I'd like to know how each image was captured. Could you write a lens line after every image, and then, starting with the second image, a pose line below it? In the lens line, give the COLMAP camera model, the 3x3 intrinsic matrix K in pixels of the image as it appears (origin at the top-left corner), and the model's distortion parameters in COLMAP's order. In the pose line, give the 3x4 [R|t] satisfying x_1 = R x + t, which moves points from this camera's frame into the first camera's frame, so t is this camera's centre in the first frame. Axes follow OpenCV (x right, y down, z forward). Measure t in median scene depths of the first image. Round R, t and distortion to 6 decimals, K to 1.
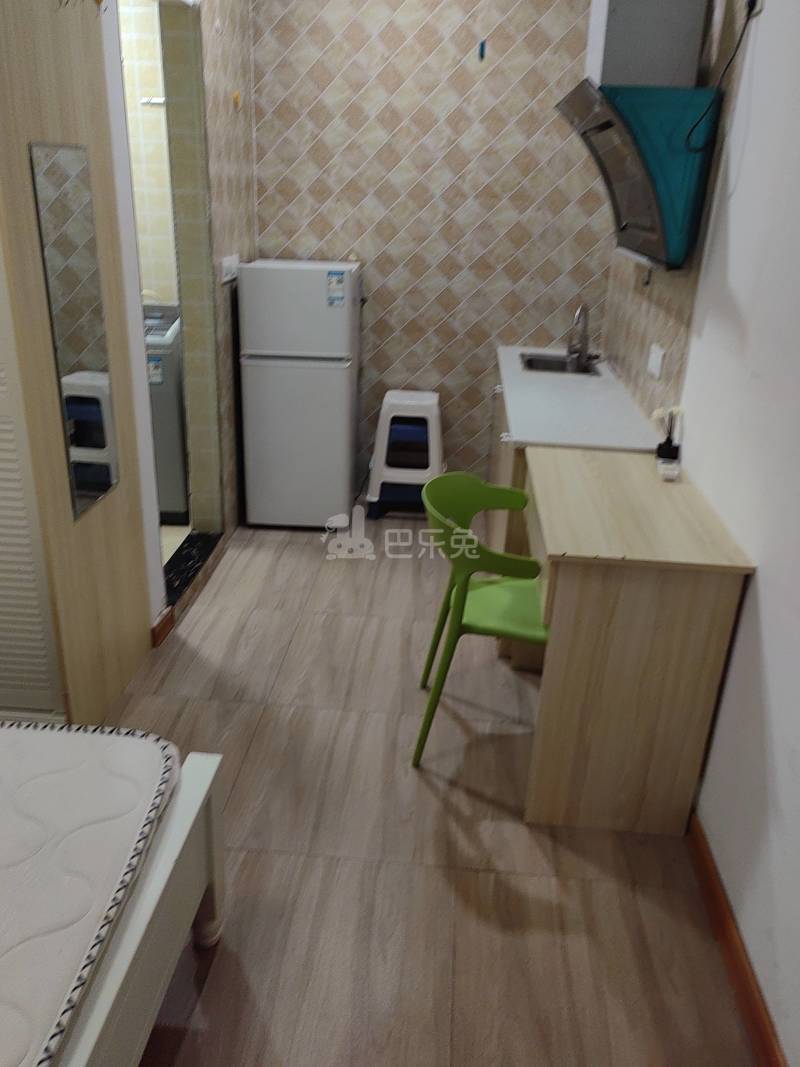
lens RADIAL K [[829.9, 0, 400.0], [0, 829.9, 533.5], [0, 0, 1]] dist [0.023333, 0.007273]
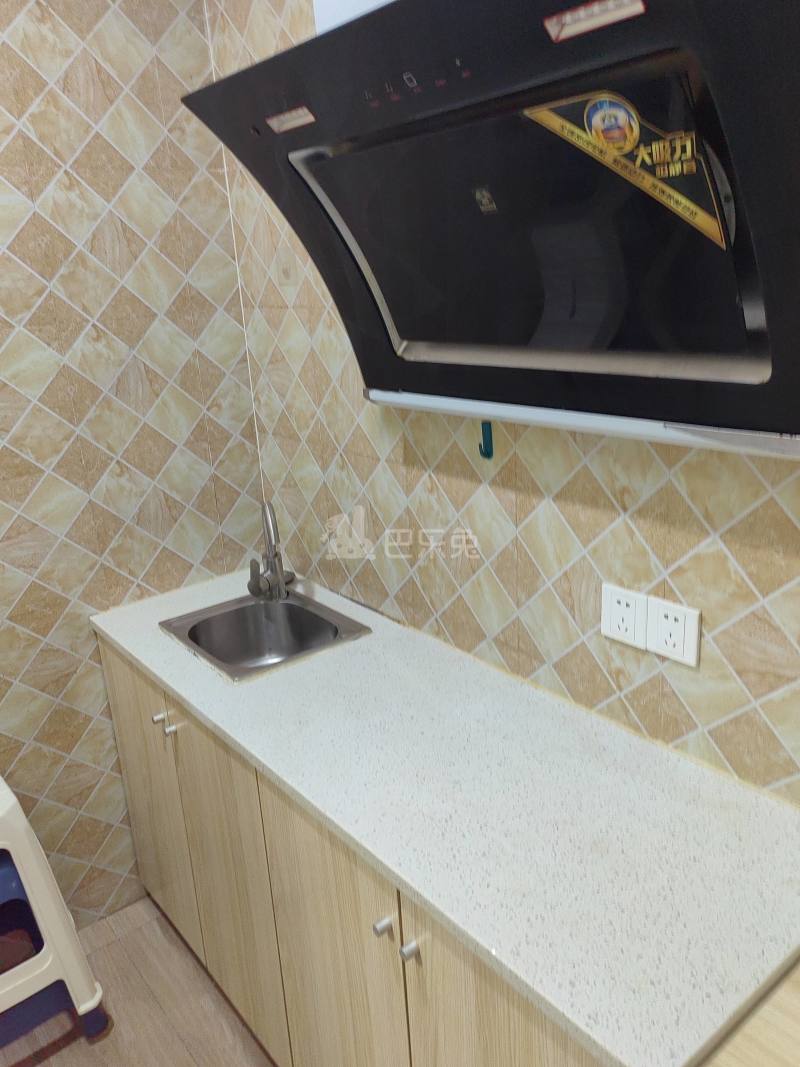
lens RADIAL K [[829.9, 0, 400.0], [0, 829.9, 533.5], [0, 0, 1]] dist [0.023333, 0.007273]
pose [[0.725044, -0.292047, 0.623715, -0.039515], [0.353501, 0.935048, 0.026894, -0.227649], [-0.591057, 0.200984, 0.781189, 0.527366]]
